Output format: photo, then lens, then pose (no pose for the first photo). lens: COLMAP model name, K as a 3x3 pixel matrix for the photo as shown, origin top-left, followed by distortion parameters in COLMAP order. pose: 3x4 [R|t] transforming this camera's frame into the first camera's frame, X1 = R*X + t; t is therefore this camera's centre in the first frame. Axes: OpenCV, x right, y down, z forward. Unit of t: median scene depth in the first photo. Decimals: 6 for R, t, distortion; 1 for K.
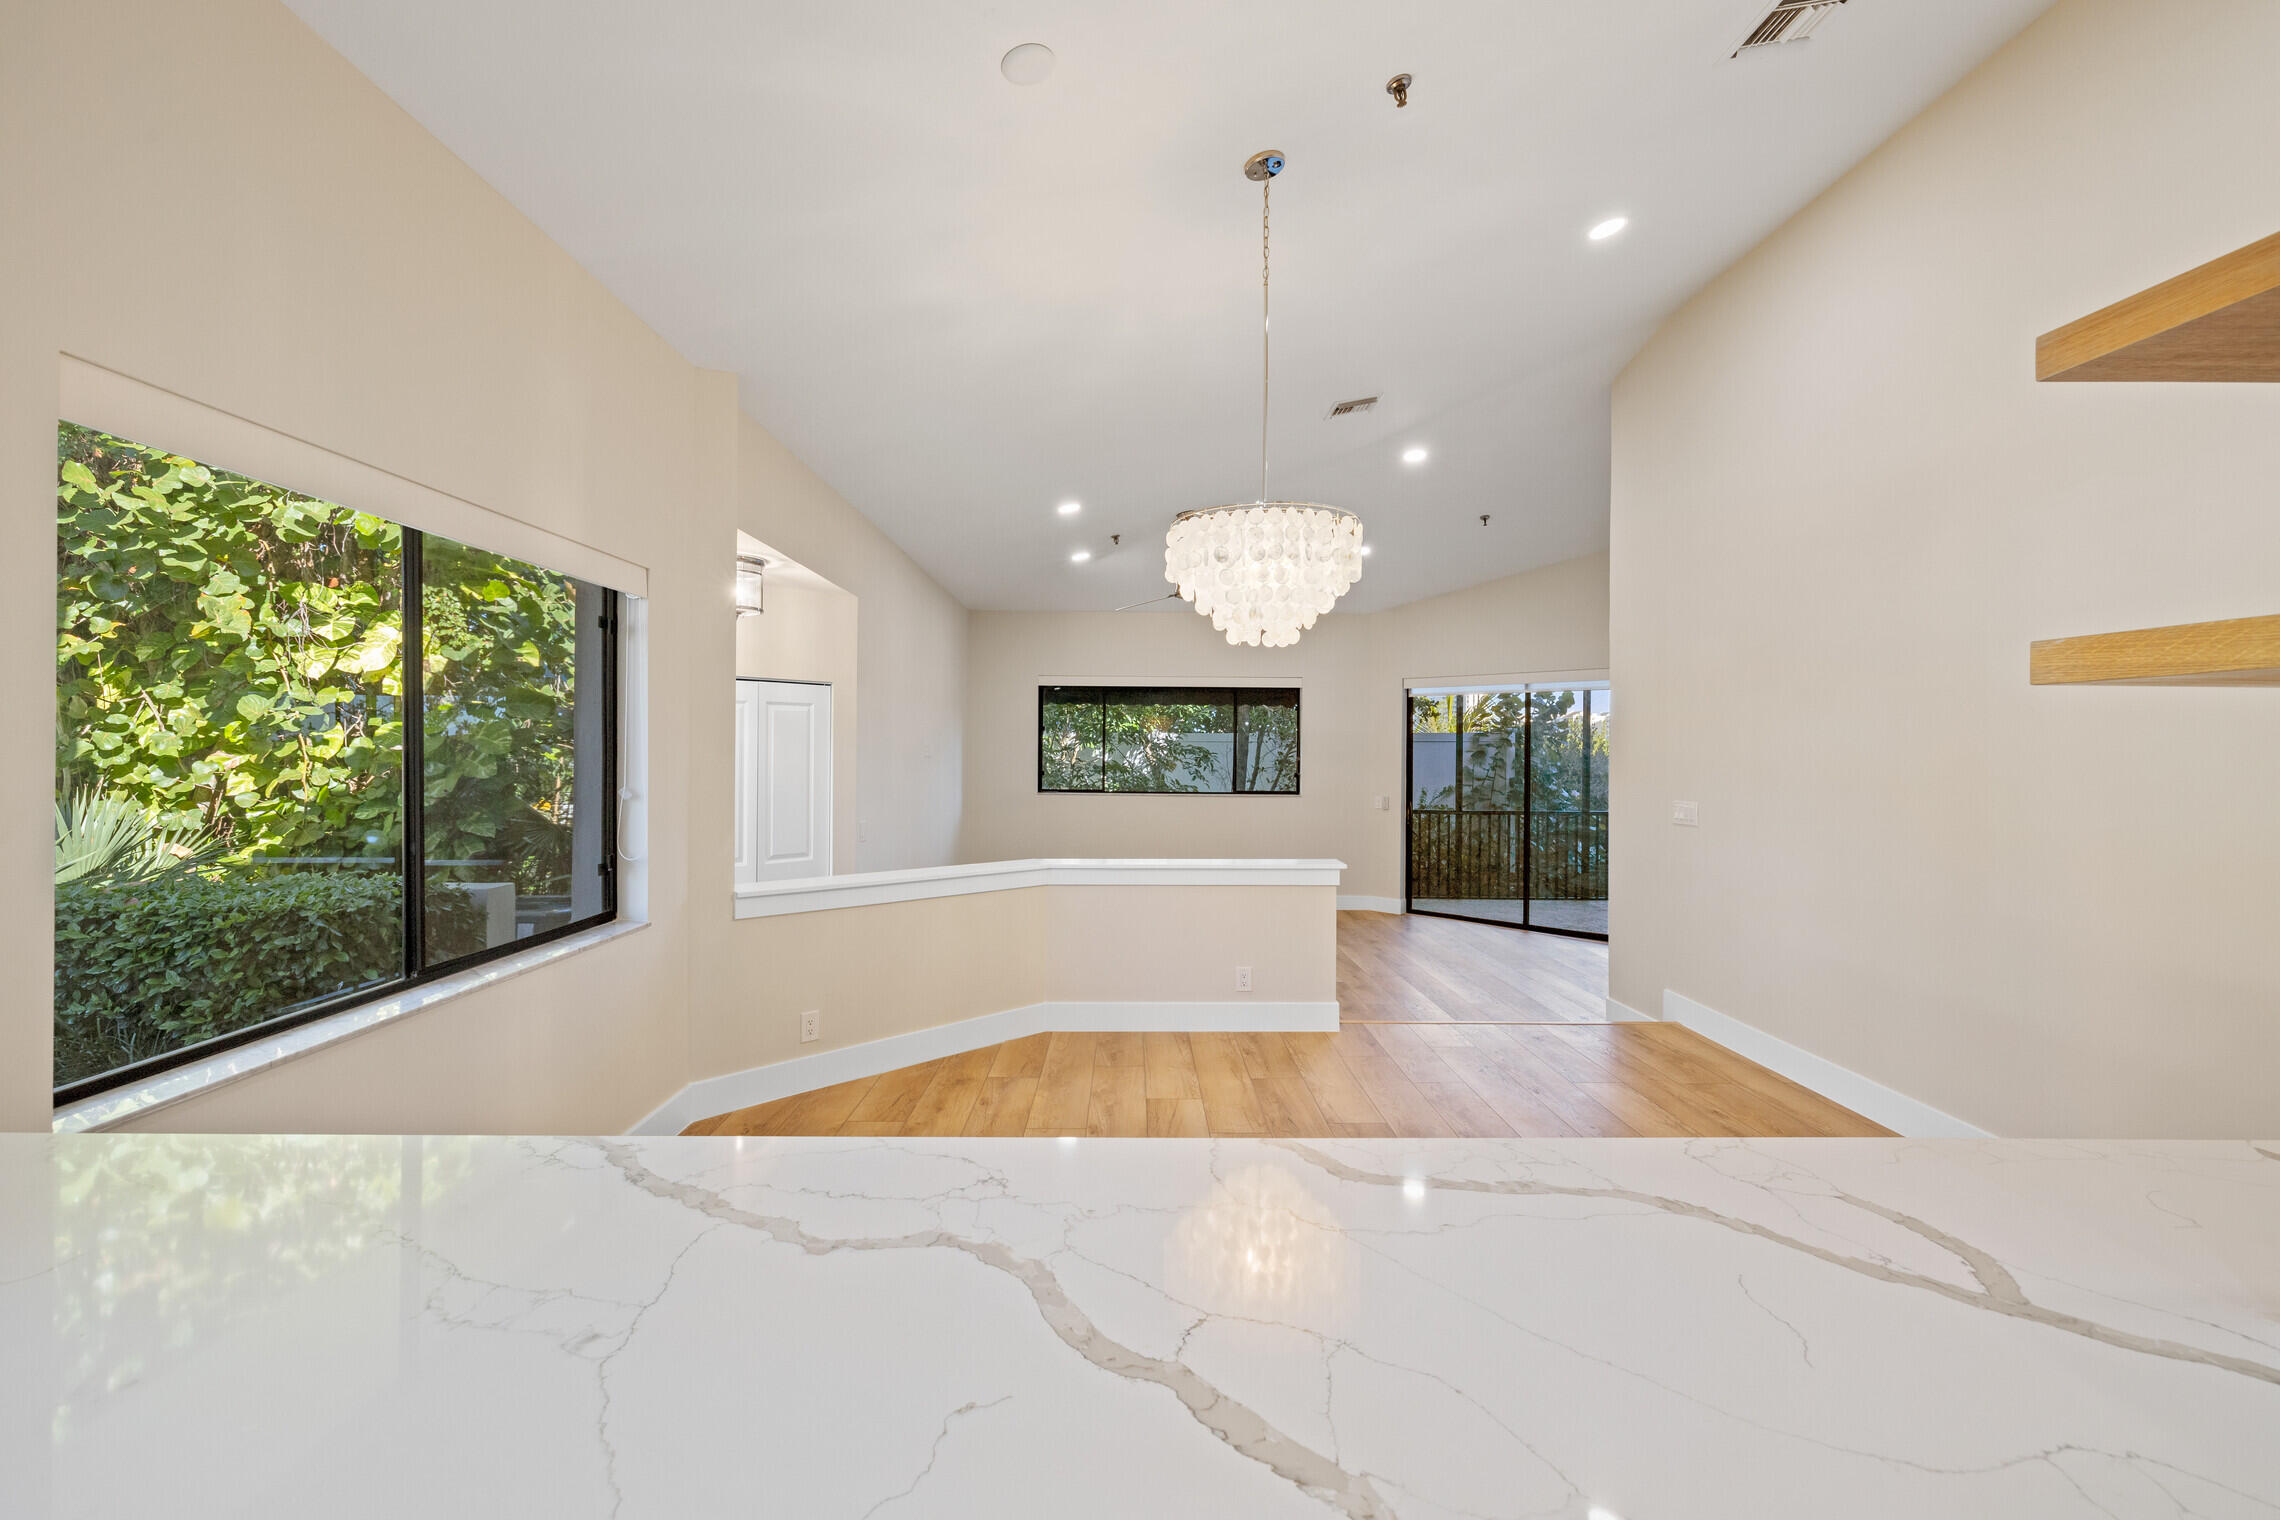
lens RADIAL K [[941.5, 0, 1142.0], [0, 941.5, 752.3], [0, 0, 1]] dist [0.000049, -0.000162]
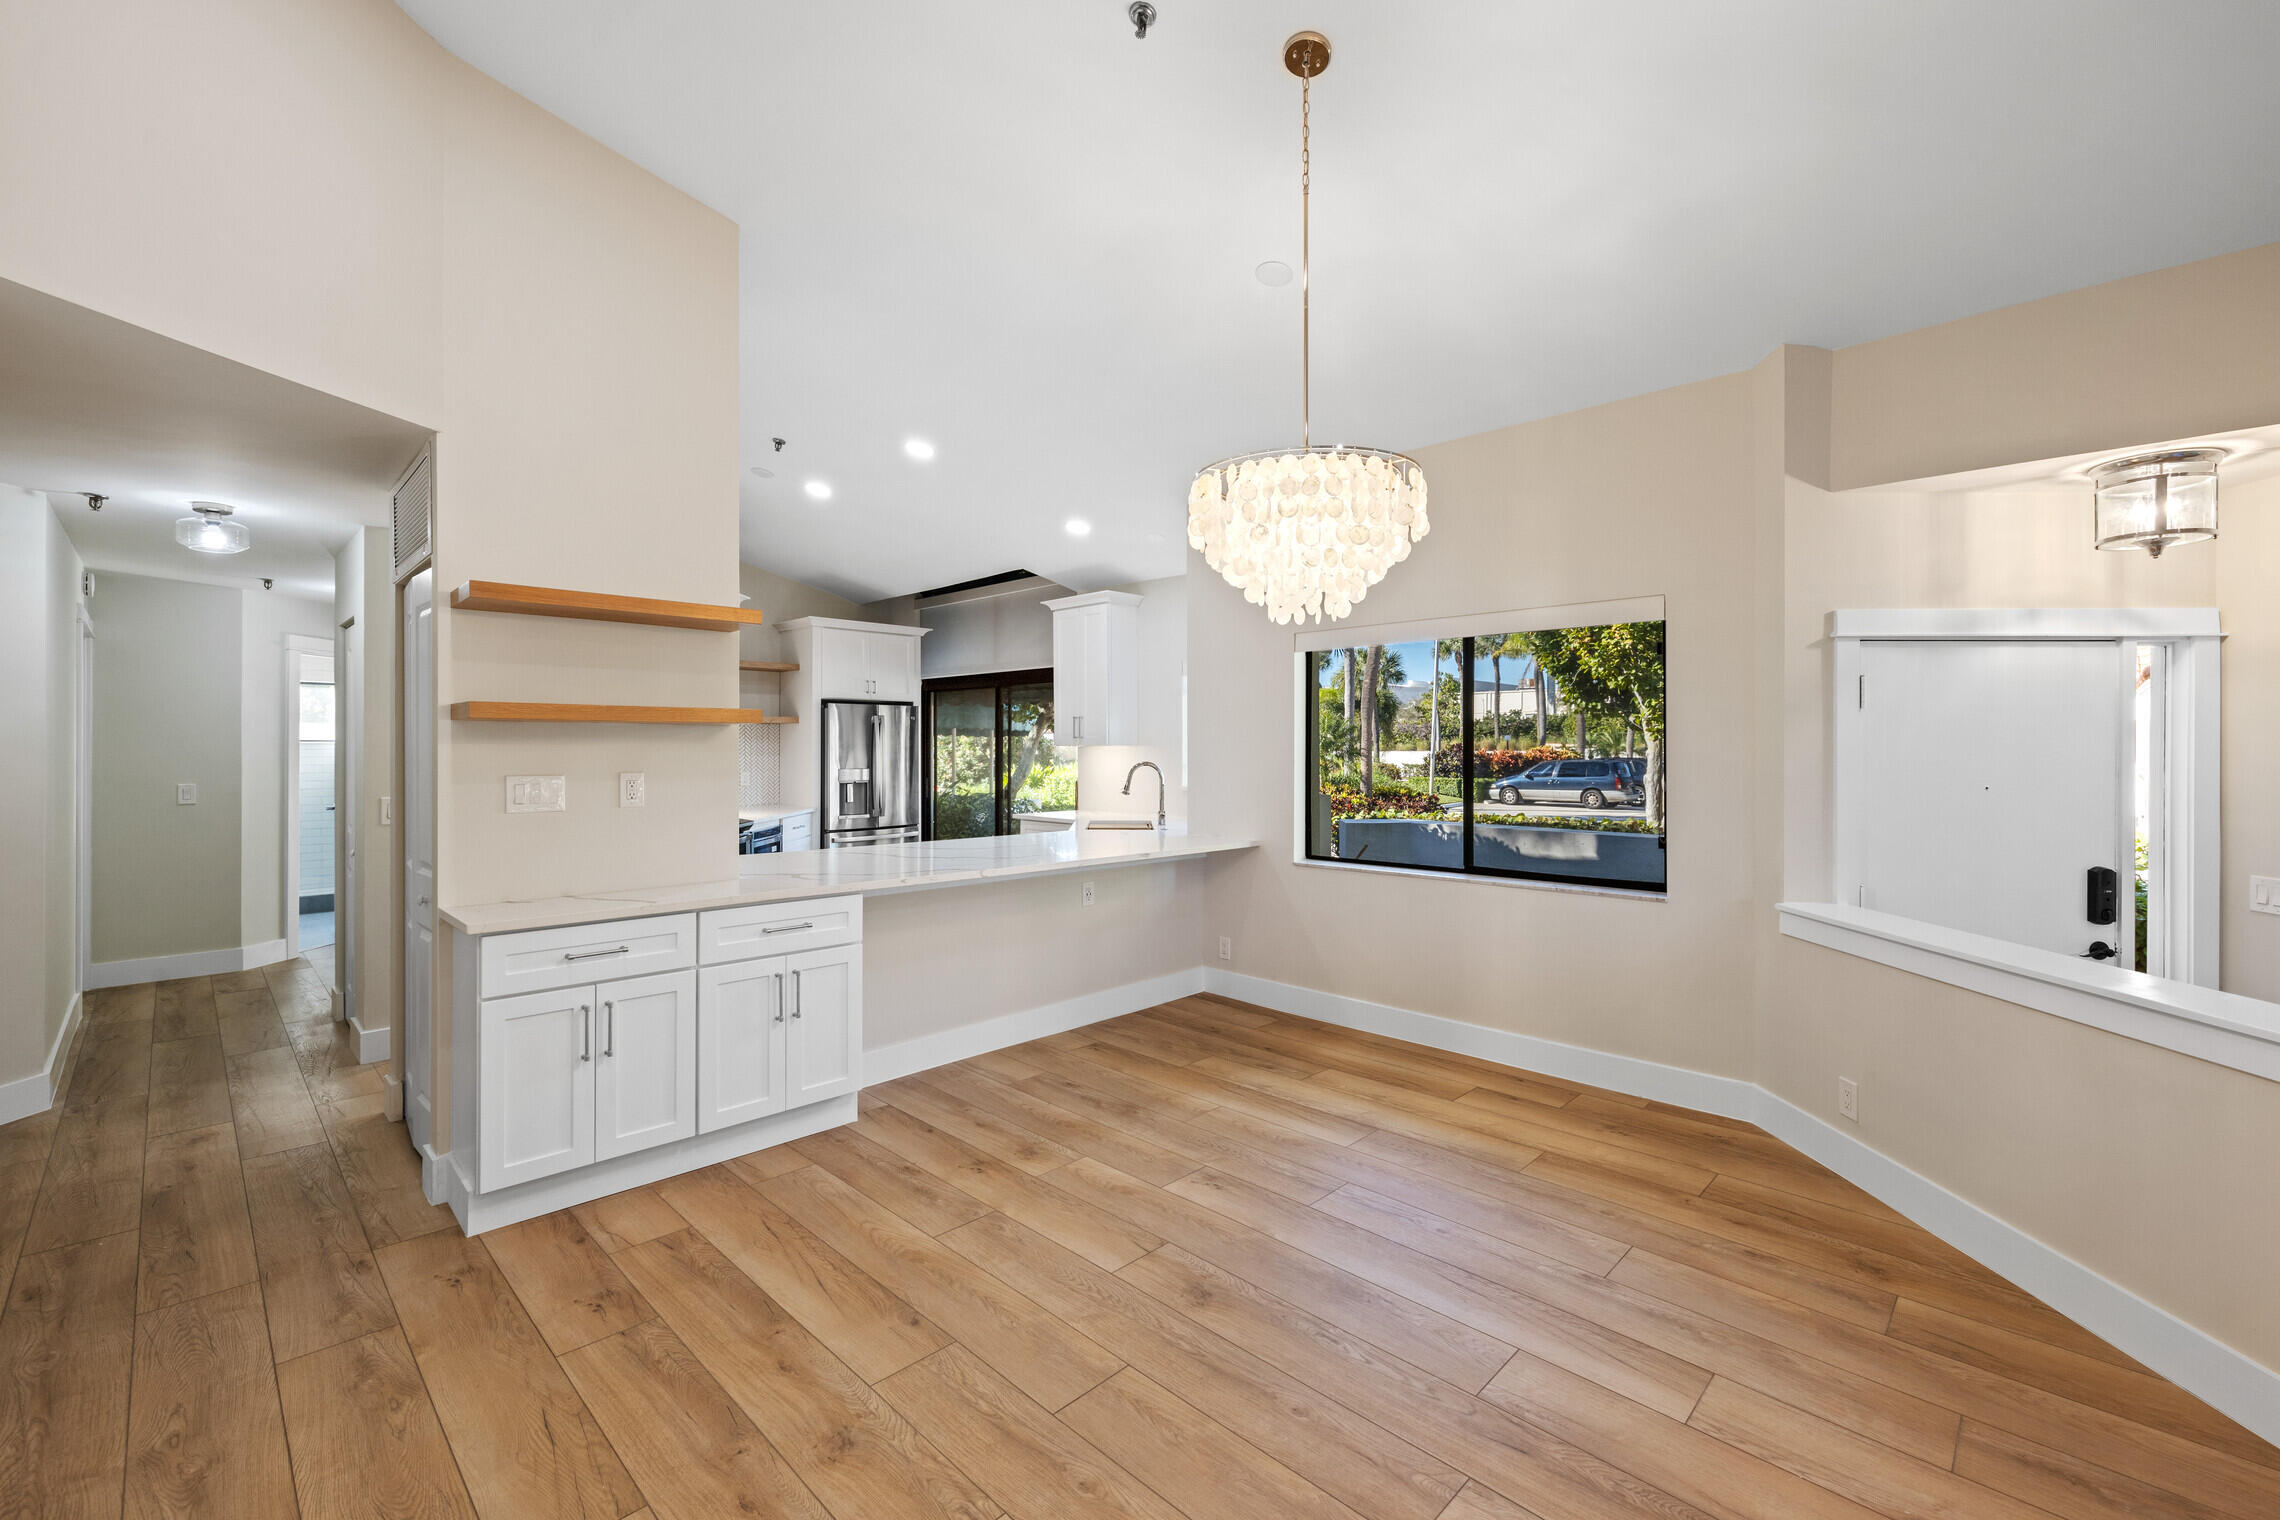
lens RADIAL K [[941.5, 0, 1142.0], [0, 941.5, 752.3], [0, 0, 1]] dist [0.000049, -0.000162]
pose [[-0.709123, -0.005054, -0.705066, 0.393956], [-0.005591, 0.999983, -0.001544, 0.001833], [0.705062, 0.002847, -0.709140, 0.711671]]
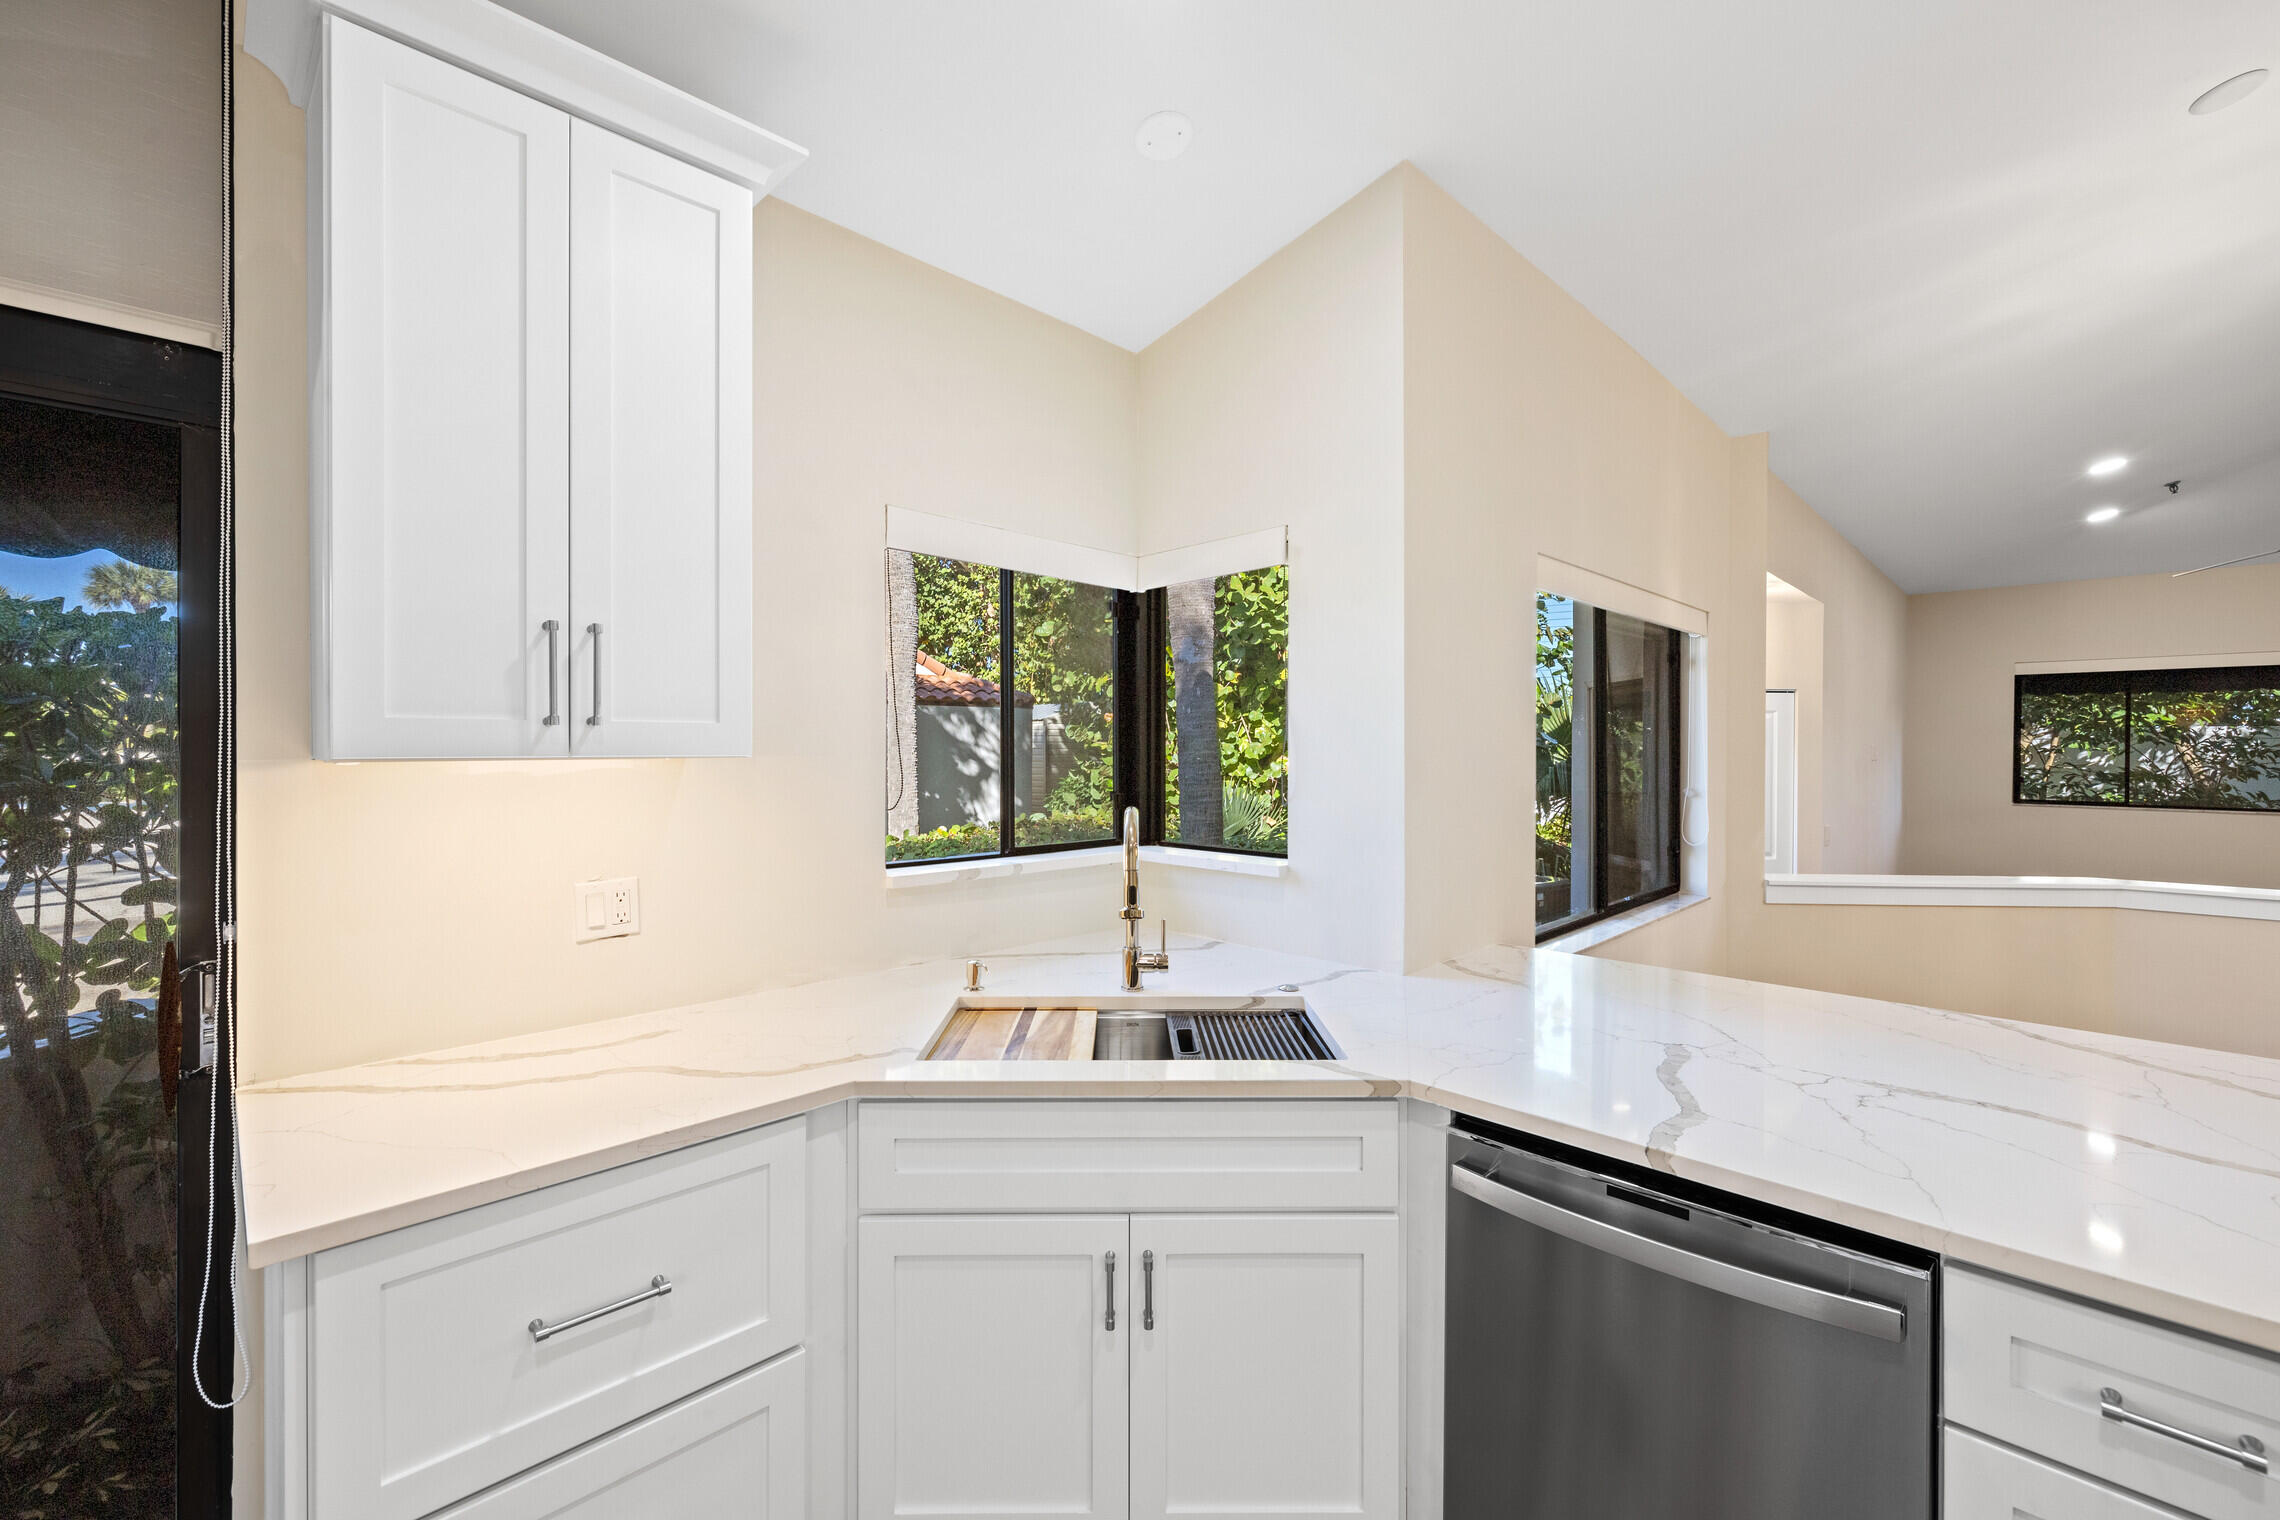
lens RADIAL K [[941.5, 0, 1142.0], [0, 941.5, 752.3], [0, 0, 1]] dist [0.000049, -0.000162]
pose [[0.699513, -0.002412, -0.714615, -0.077895], [0.002435, 0.999997, -0.000991, -0.005051], [0.714615, -0.001047, 0.699517, -0.196266]]
